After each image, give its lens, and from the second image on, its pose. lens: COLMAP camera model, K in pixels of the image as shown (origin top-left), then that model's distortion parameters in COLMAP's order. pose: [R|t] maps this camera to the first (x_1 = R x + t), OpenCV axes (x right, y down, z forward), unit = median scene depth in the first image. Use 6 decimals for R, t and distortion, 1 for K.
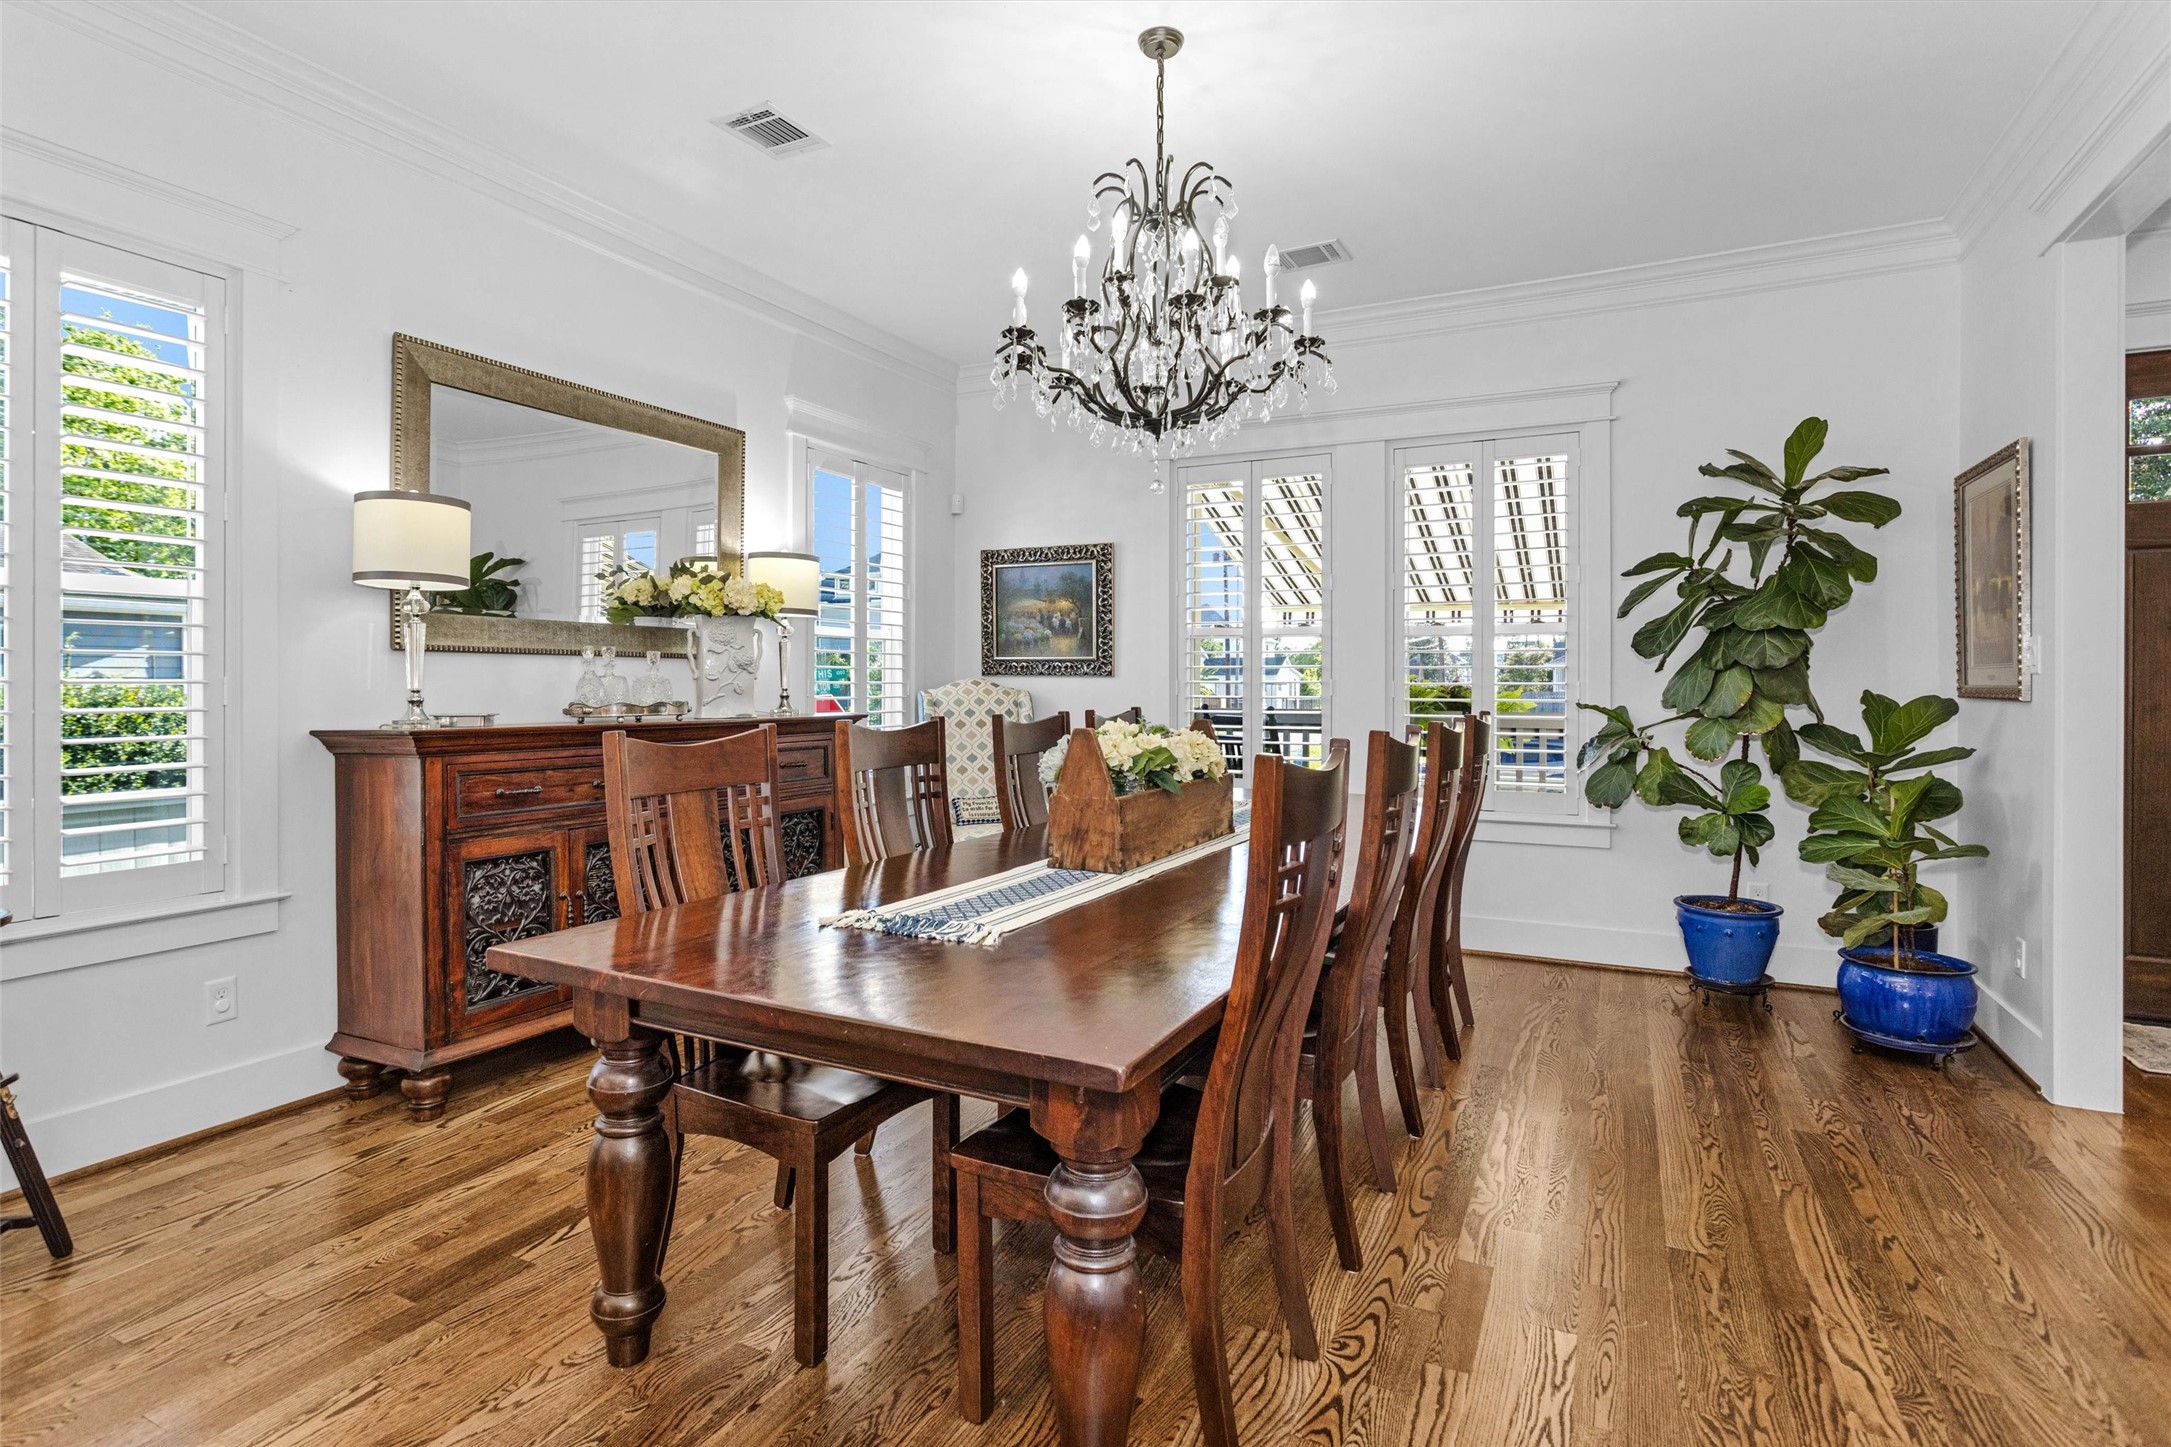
lens RADIAL K [[1046.4, 0, 1086.8], [0, 1046.4, 705.8], [0, 0, 1]] dist [0.002562, 0.001396]
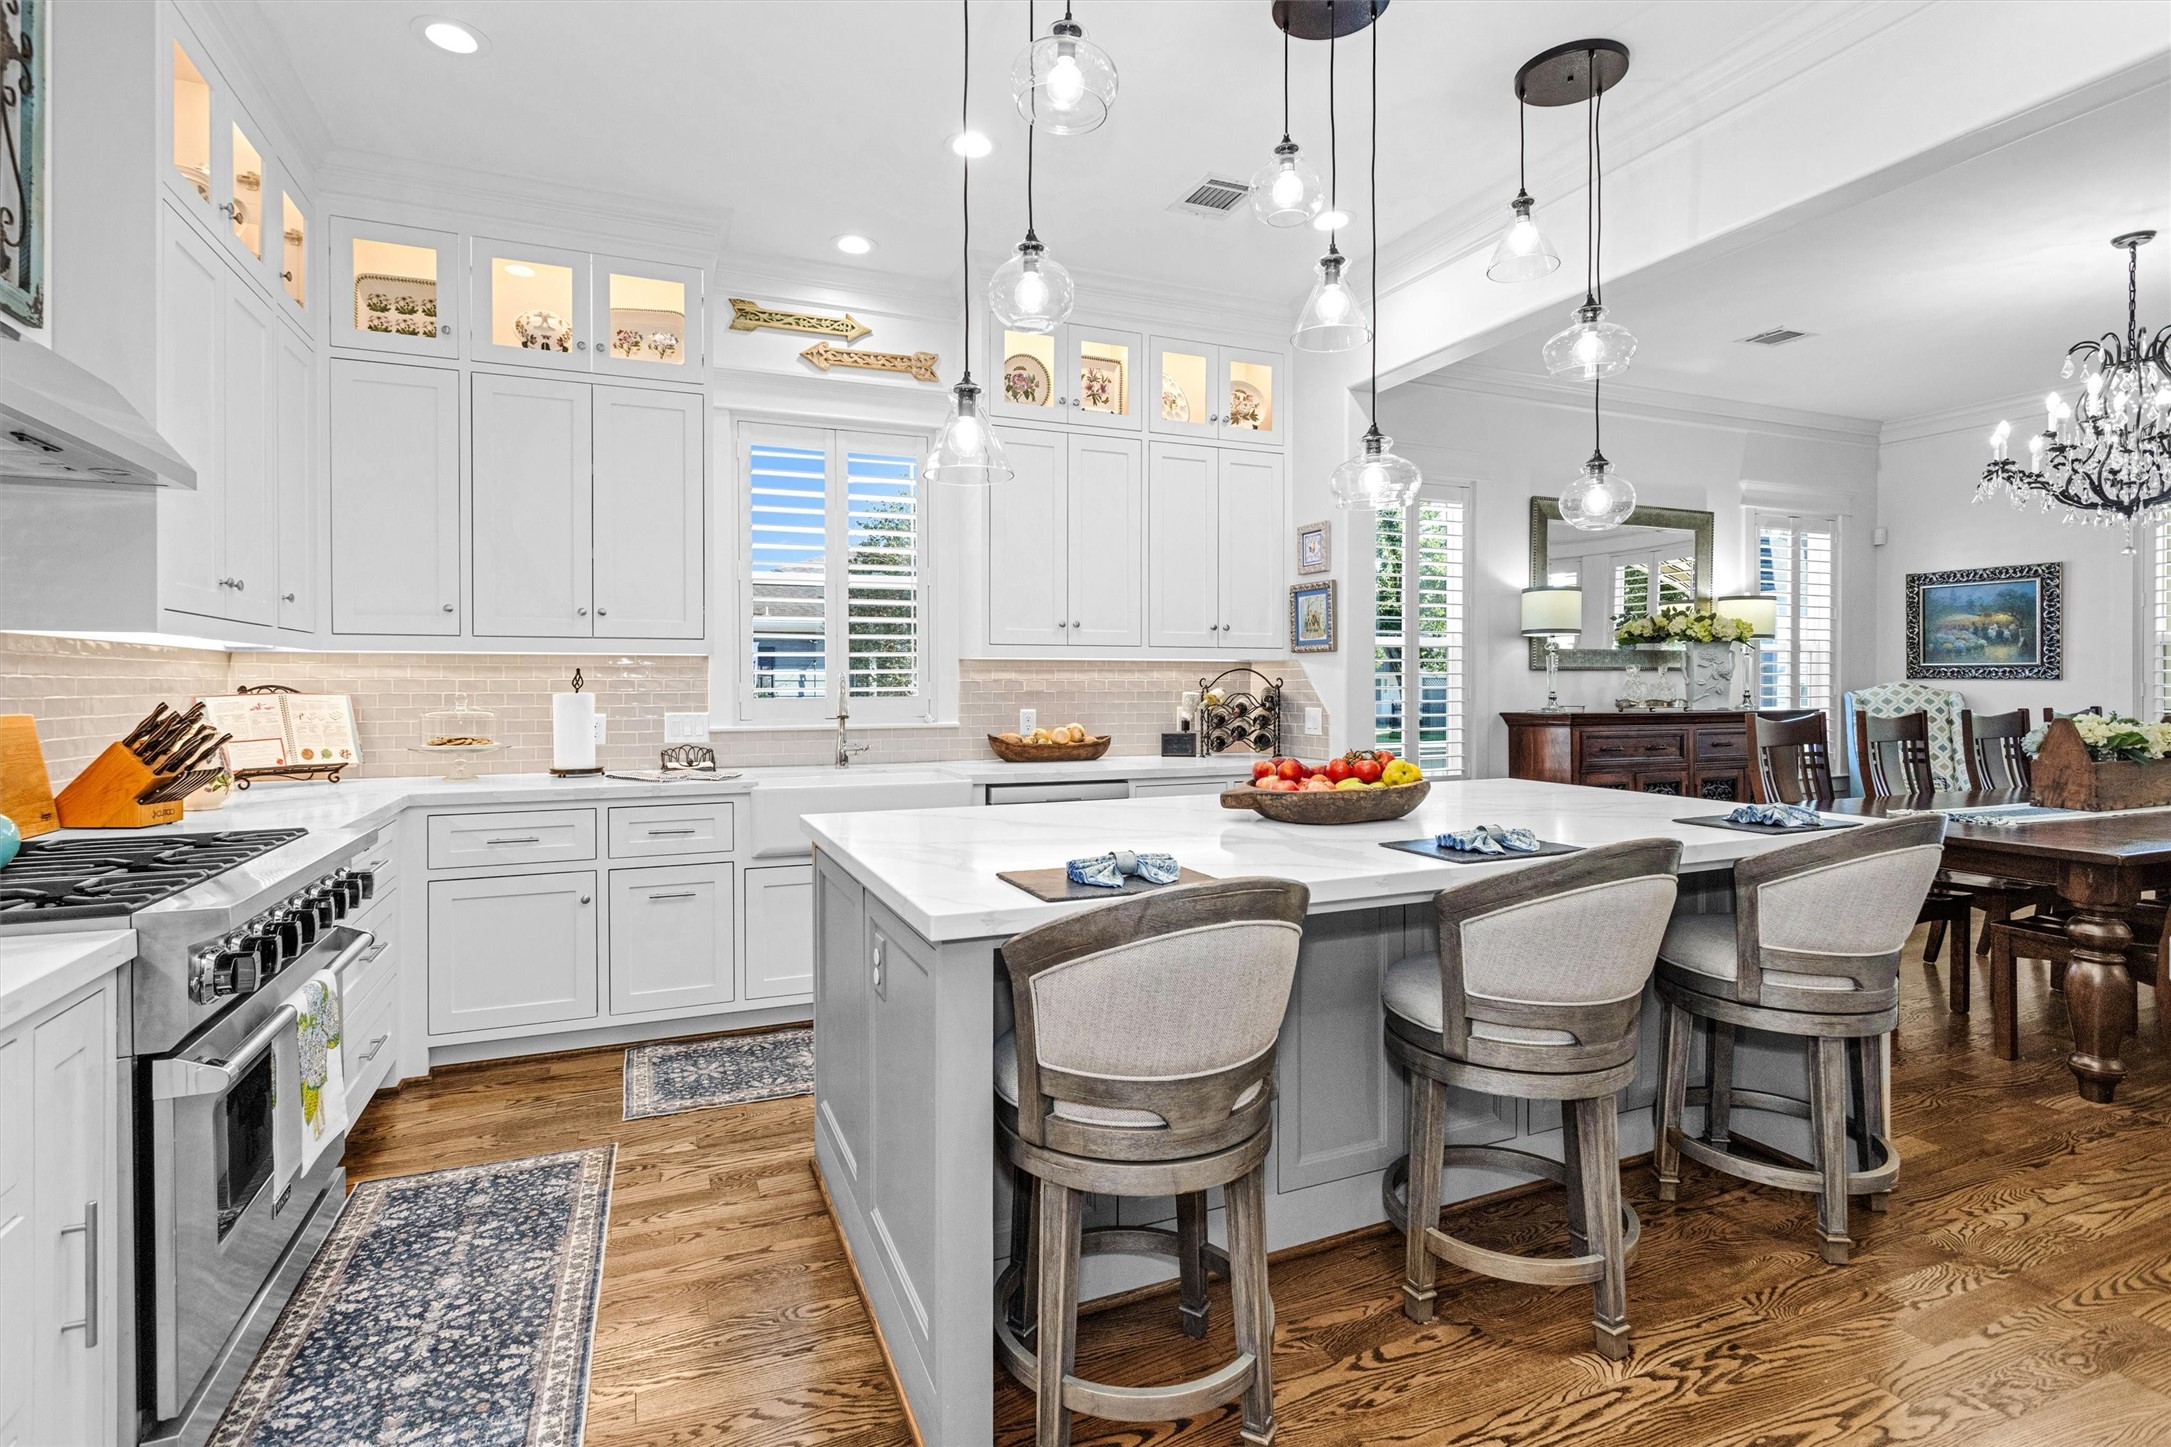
lens RADIAL K [[1046.4, 0, 1060.9], [0, 1046.4, 691.9], [0, 0, 1]] dist [0.002562, 0.001396]
pose [[0.759836, 0.002509, -0.650109, -0.071129], [-0.010028, 0.999919, -0.007861, 0.006308], [0.650037, 0.012492, 0.759800, -0.689219]]
